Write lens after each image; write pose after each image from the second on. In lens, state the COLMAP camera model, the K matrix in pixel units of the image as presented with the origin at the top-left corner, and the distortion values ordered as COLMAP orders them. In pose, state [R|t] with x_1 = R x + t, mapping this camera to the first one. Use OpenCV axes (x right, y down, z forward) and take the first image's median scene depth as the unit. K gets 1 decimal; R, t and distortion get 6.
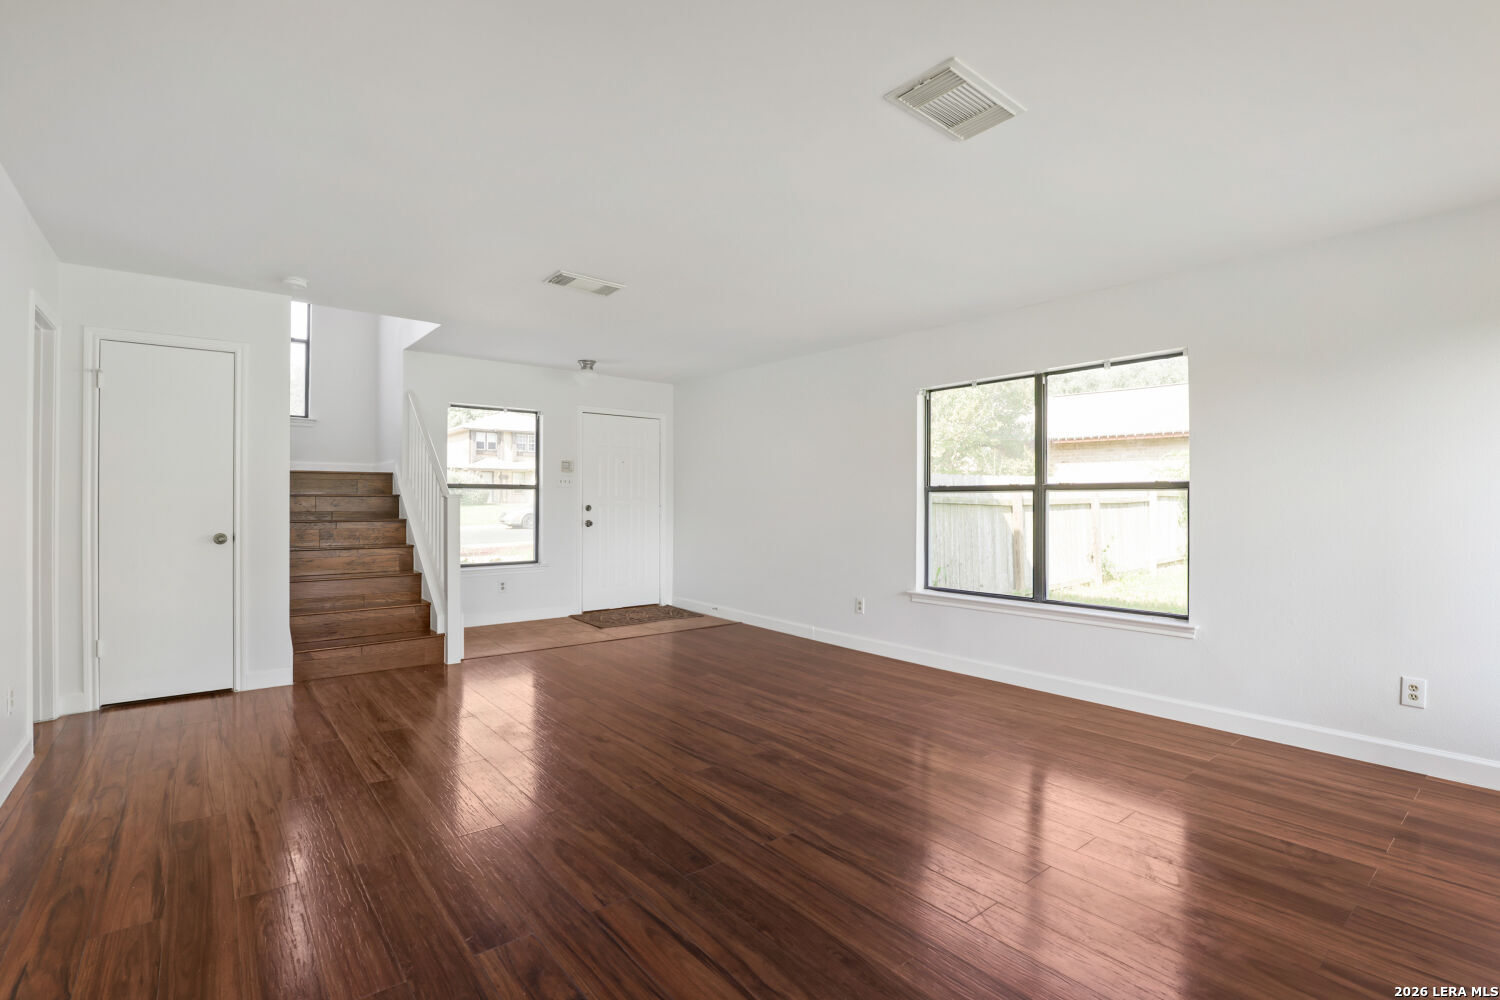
lens RADIAL K [[675.9, 0, 766.4], [0, 675.9, 498.8], [0, 0, 1]] dist [-0.016853, -0.000375]
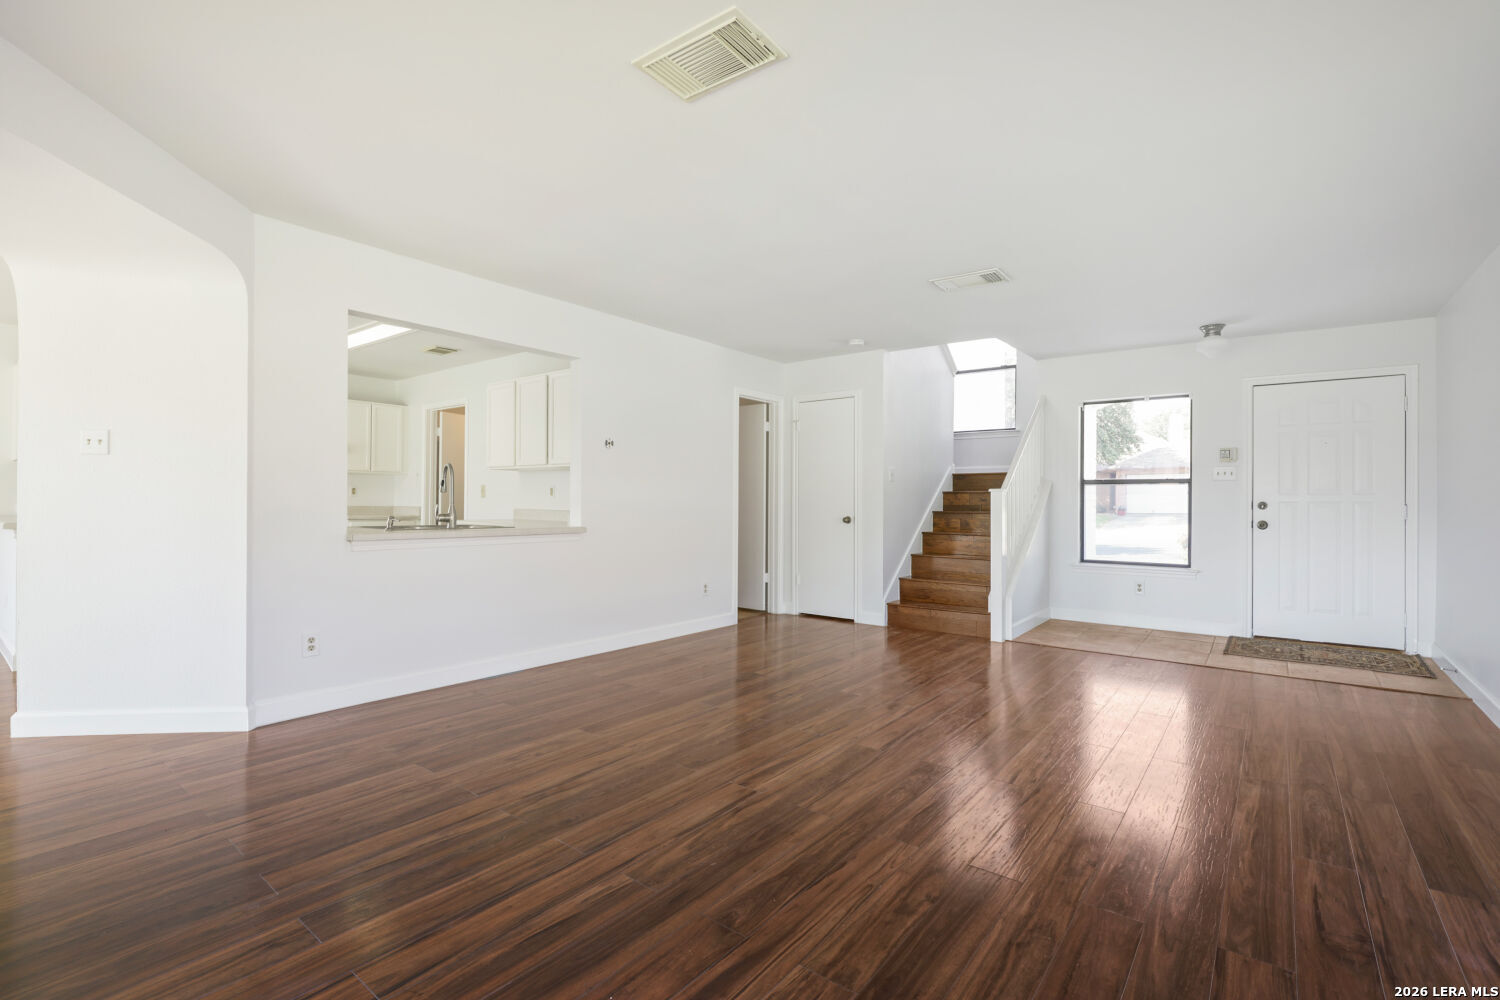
lens RADIAL K [[675.9, 0, 766.4], [0, 675.9, 498.8], [0, 0, 1]] dist [-0.016853, -0.000375]
pose [[0.244027, -0.005525, -0.969753, 0.507139], [-0.002412, 0.999977, -0.006304, 0.017509], [0.969766, 0.003877, 0.244008, 0.350781]]
